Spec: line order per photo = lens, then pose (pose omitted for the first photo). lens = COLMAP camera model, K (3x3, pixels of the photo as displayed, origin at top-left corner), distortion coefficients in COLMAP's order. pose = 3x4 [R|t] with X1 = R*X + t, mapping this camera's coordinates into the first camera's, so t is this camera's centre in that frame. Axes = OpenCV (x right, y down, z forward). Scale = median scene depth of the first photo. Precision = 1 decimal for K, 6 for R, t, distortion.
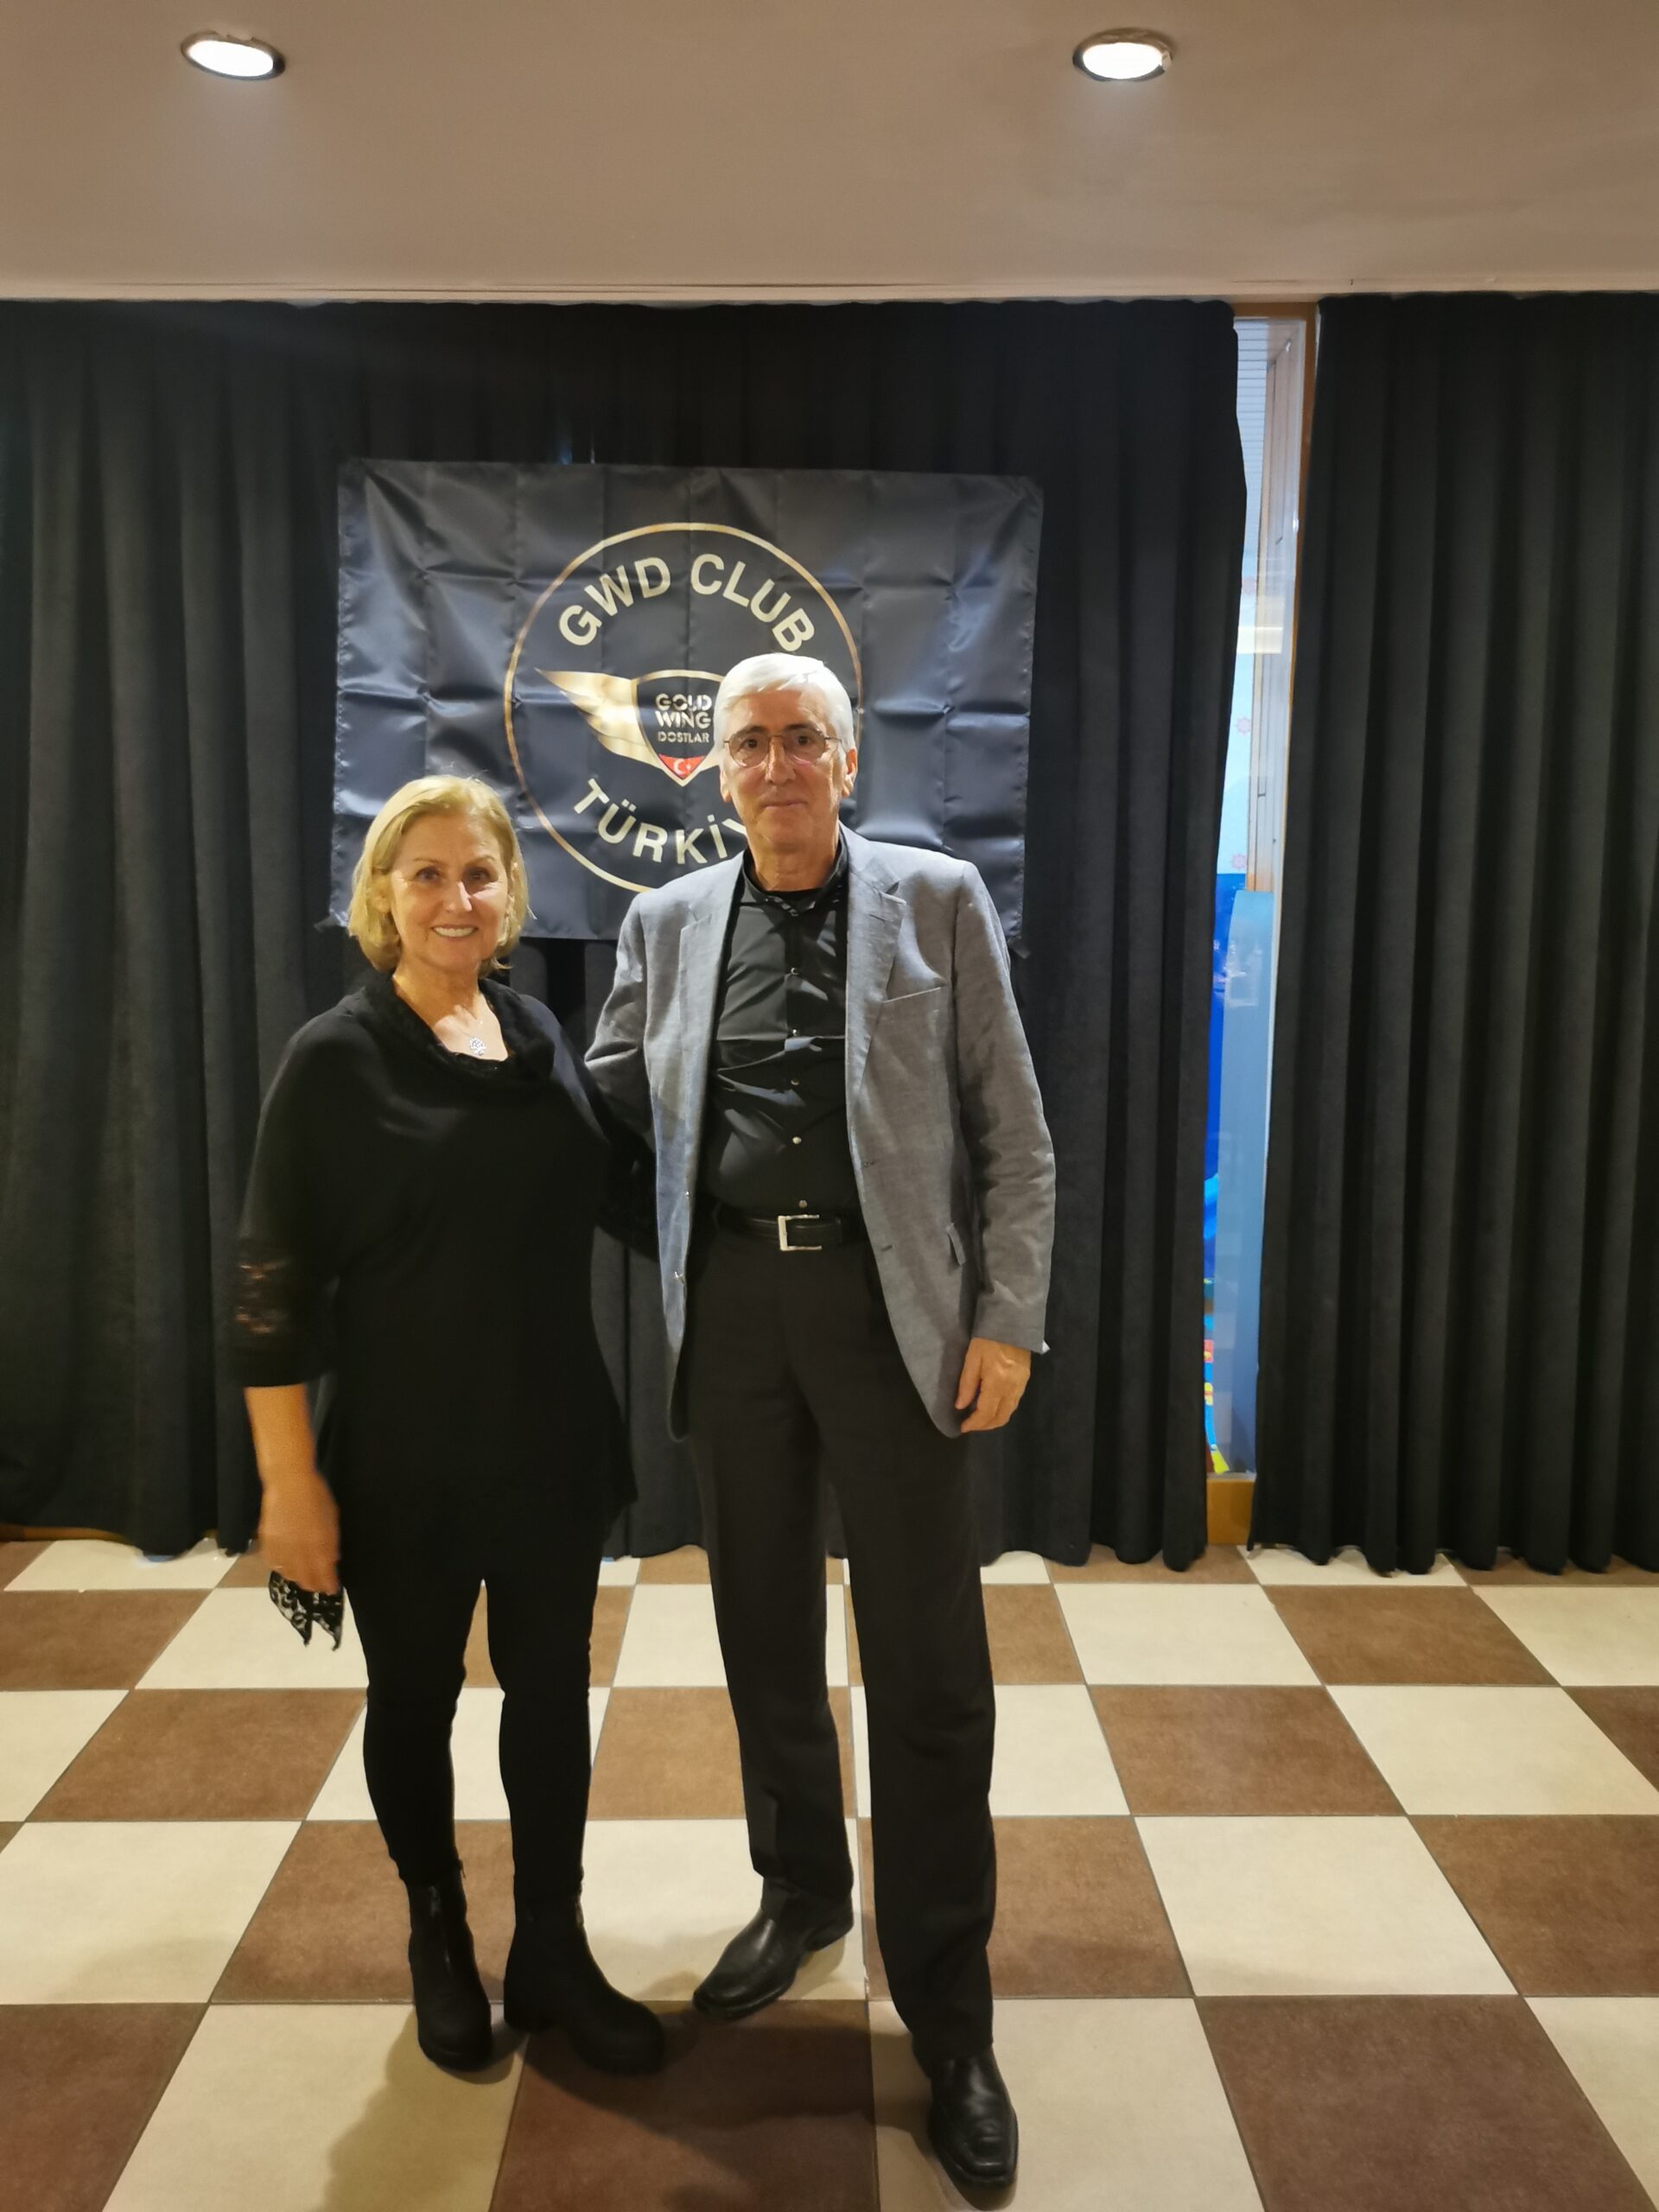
lens RADIAL K [[1727.4, 0, 821.1], [0, 1727.4, 1099.8], [0, 0, 1]] dist [0.036114, 0.008163]
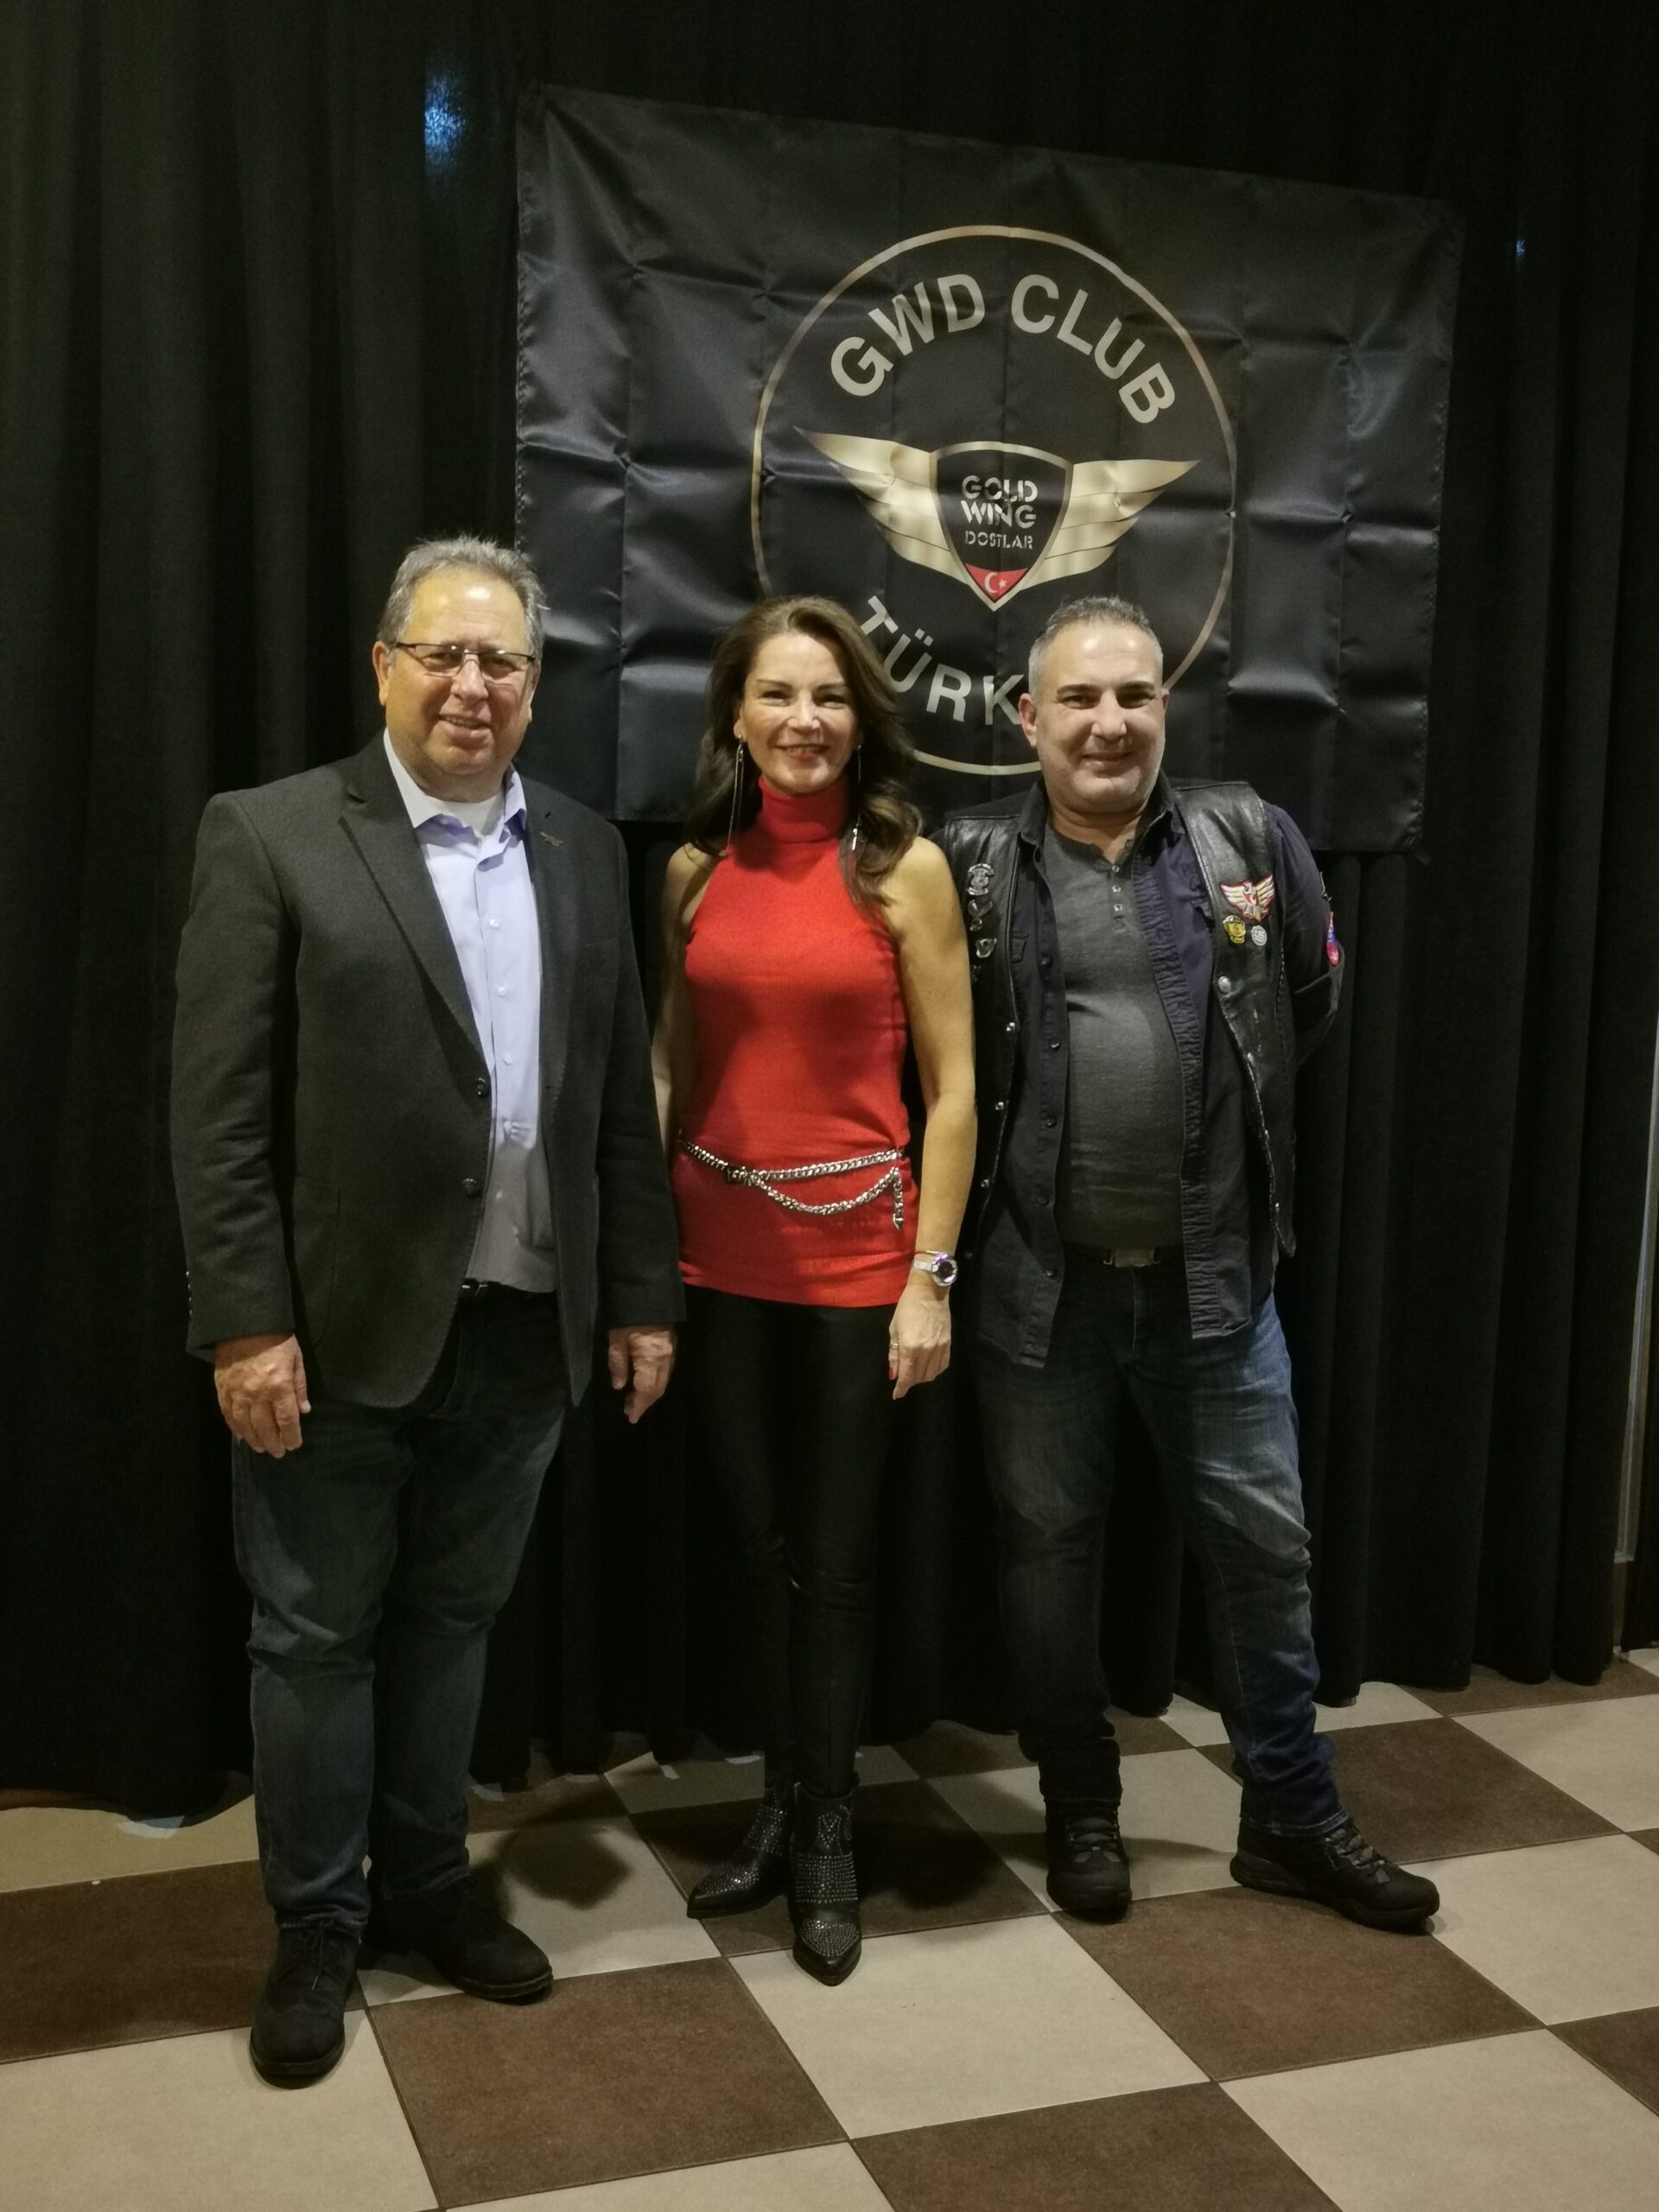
lens RADIAL K [[2655.2, 0, 843.1], [0, 2655.2, 1114.3], [0, 0, 1]] dist [0.056854, 0.000000]
pose [[0.942261, -0.025422, 0.333913, -0.499123], [0.021382, 0.999647, 0.015769, 0.000398], [-0.334196, -0.007719, 0.942472, 0.022711]]
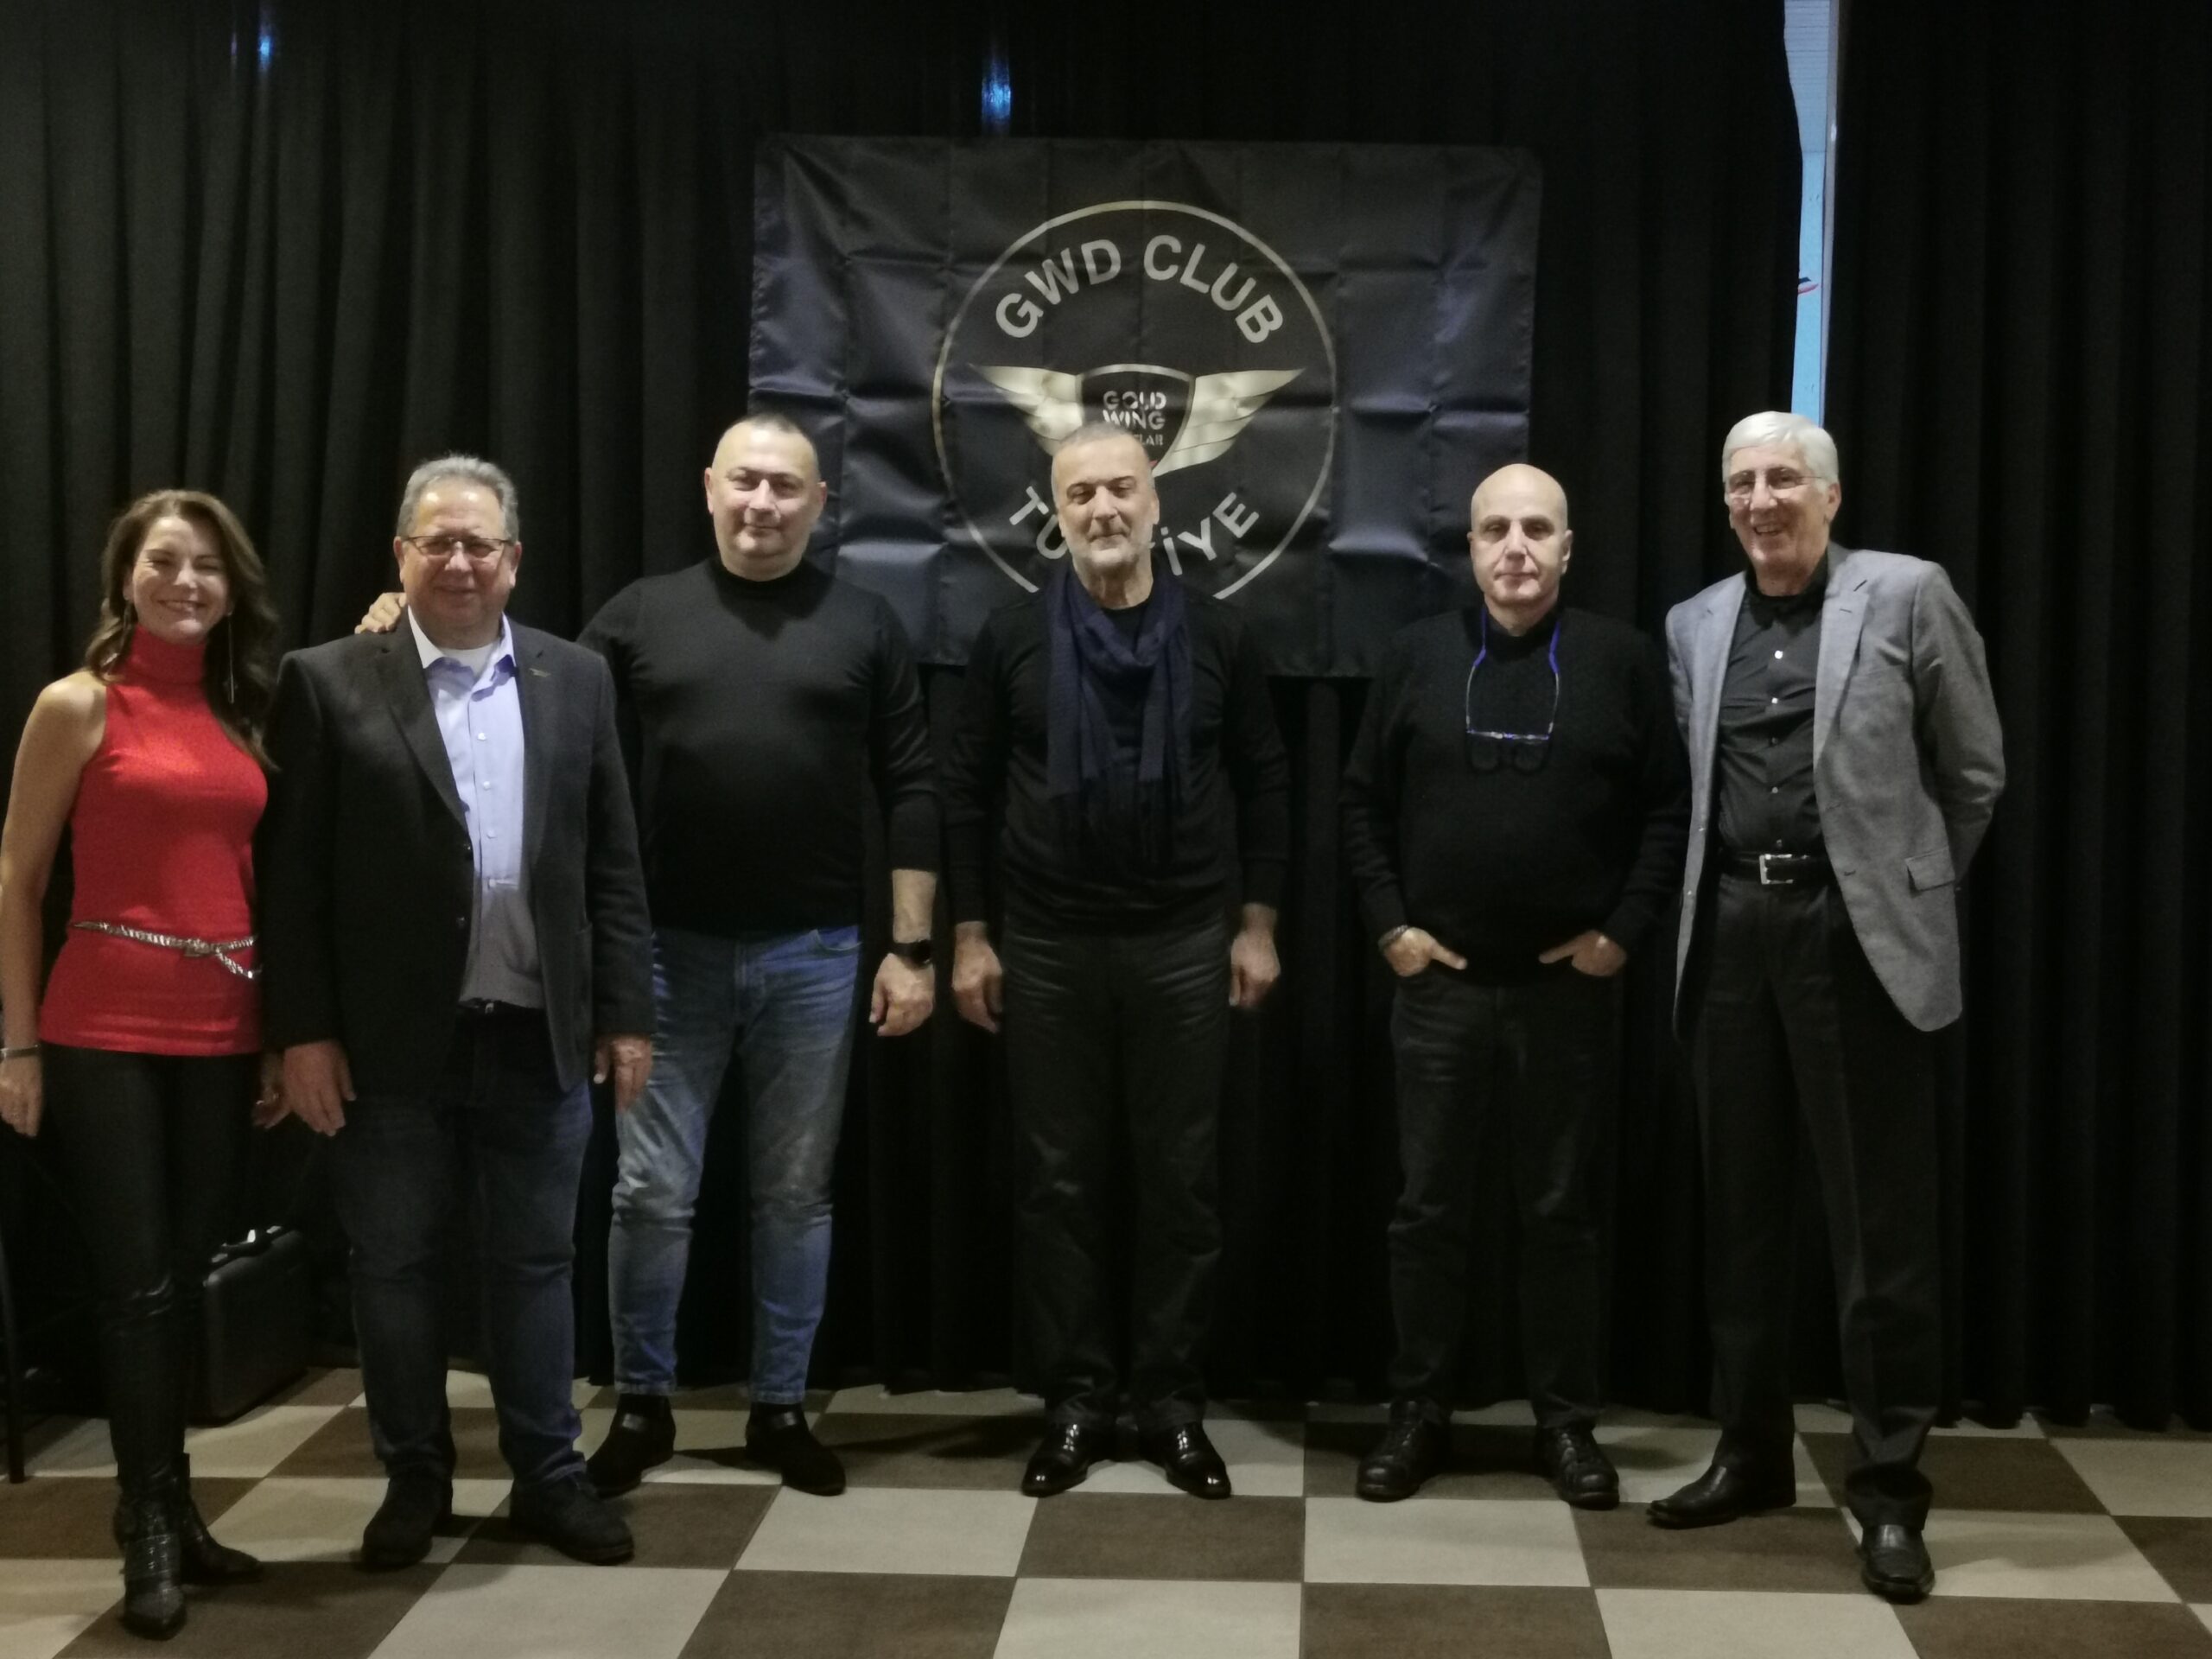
lens RADIAL K [[3348.3, 0, 1167.1], [0, 3348.3, 782.0], [0, 0, 1]] dist [0.098059, 0.000000]
pose [[0.997493, 0.004931, -0.070597, 0.058843], [-0.009282, 0.998068, -0.061440, 0.069544], [0.070158, 0.061941, 0.995611, -0.690044]]
